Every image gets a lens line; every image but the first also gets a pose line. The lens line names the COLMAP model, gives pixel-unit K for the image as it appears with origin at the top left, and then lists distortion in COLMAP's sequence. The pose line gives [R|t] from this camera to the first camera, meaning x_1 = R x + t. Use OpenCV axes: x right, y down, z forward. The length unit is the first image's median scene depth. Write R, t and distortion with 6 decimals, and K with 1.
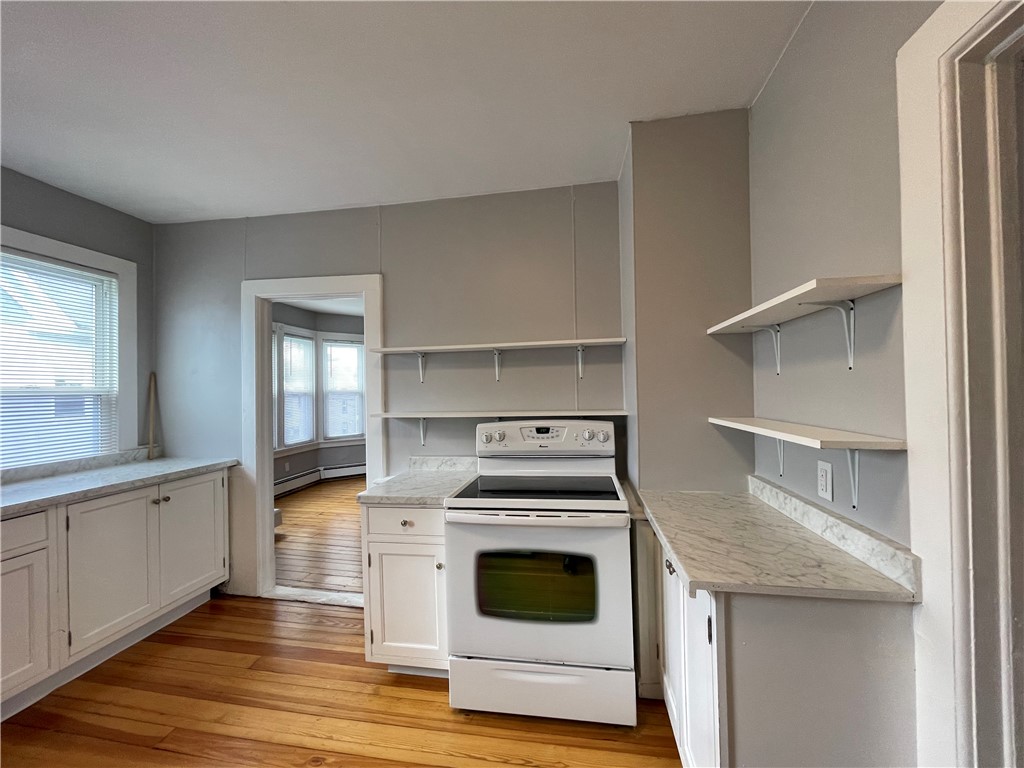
lens RADIAL K [[410.1, 0, 509.0], [0, 410.1, 386.0], [0, 0, 1]] dist [-0.002464, -0.000116]
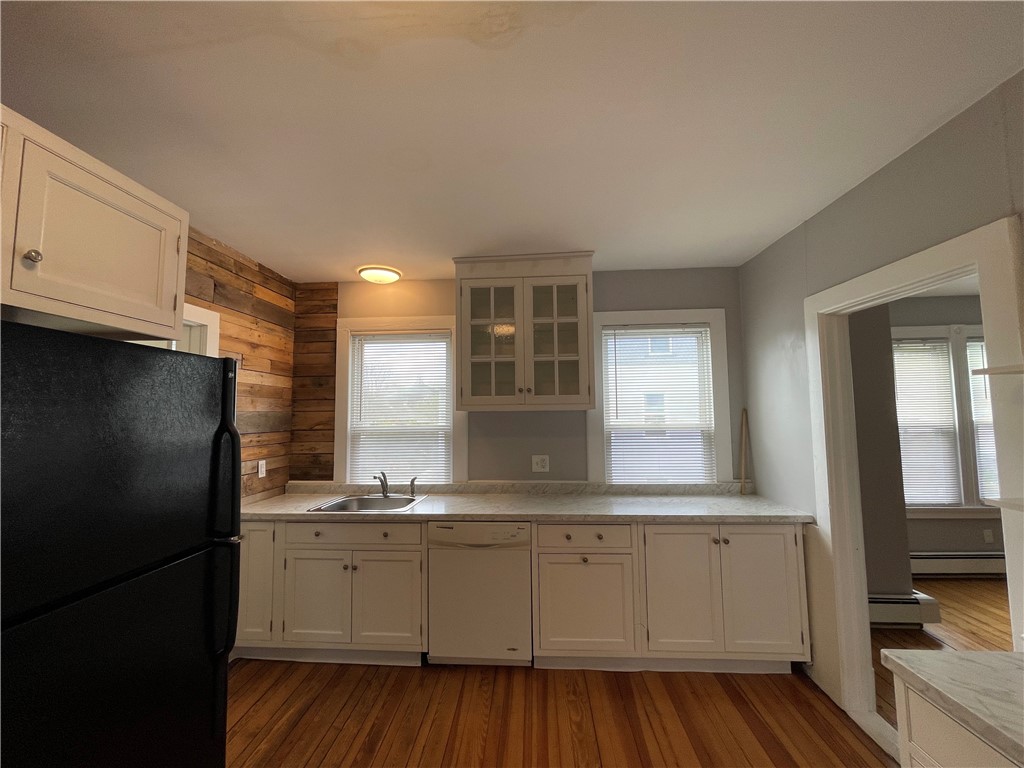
lens RADIAL K [[410.3, 0, 509.7], [0, 410.3, 384.2], [0, 0, 1]] dist [-0.002697, -0.000025]
pose [[0.104324, -0.062595, -0.992572, 0.101586], [0.018791, 0.997963, -0.060960, -0.045428], [0.994366, -0.012292, 0.105287, 0.317607]]
